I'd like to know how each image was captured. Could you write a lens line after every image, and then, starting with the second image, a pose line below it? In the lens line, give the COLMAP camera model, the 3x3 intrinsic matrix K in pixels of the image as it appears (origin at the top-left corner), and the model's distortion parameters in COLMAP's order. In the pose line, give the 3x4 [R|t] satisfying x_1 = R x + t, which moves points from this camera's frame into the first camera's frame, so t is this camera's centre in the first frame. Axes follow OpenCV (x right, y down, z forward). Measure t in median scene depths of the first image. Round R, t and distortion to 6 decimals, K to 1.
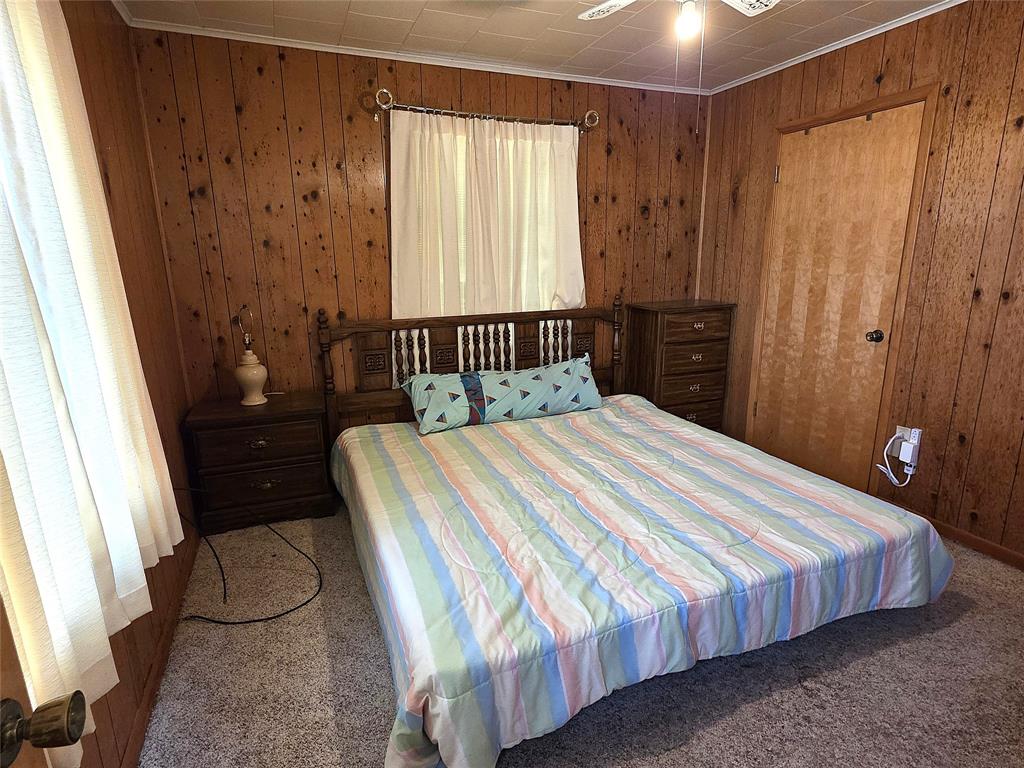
lens RADIAL K [[546.0, 0, 512.2], [0, 546.0, 386.4], [0, 0, 1]] dist [0.002836, -0.000563]
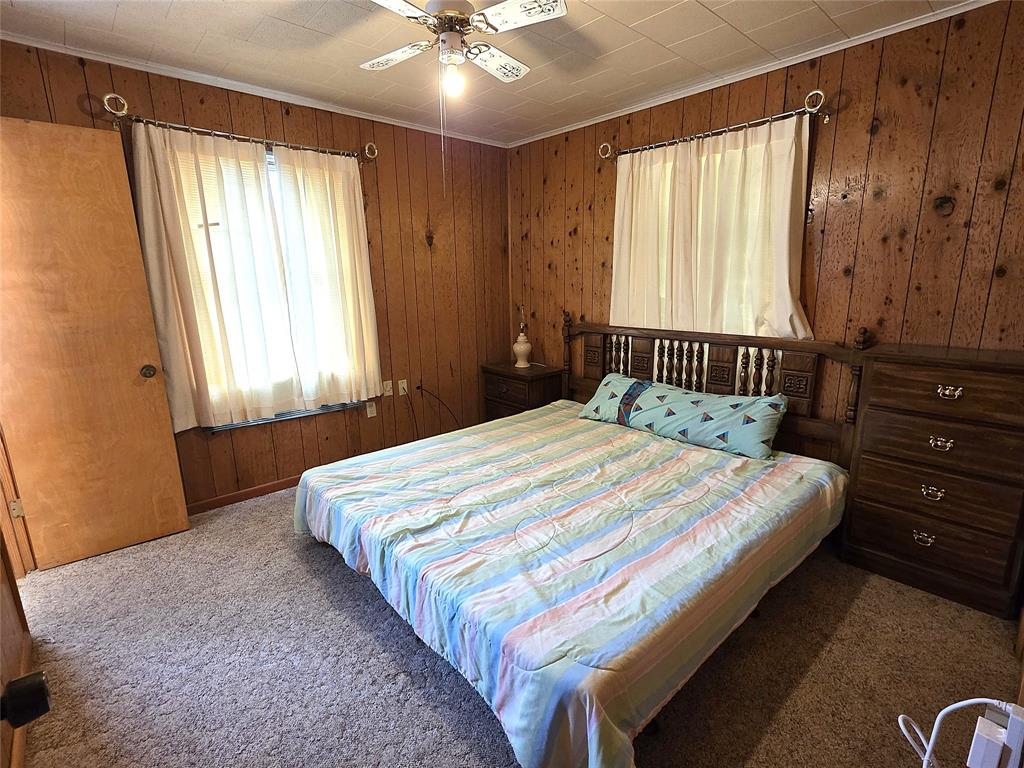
lens RADIAL K [[481.8, 0, 512.0], [0, 481.8, 384.0], [0, 0, 1]] dist [0.000886, -0.000602]
pose [[0.339714, 0.209169, -0.916975, 0.718651], [-0.216291, 0.966200, 0.140268, -0.097803], [0.915321, 0.150682, 0.373474, 0.402944]]
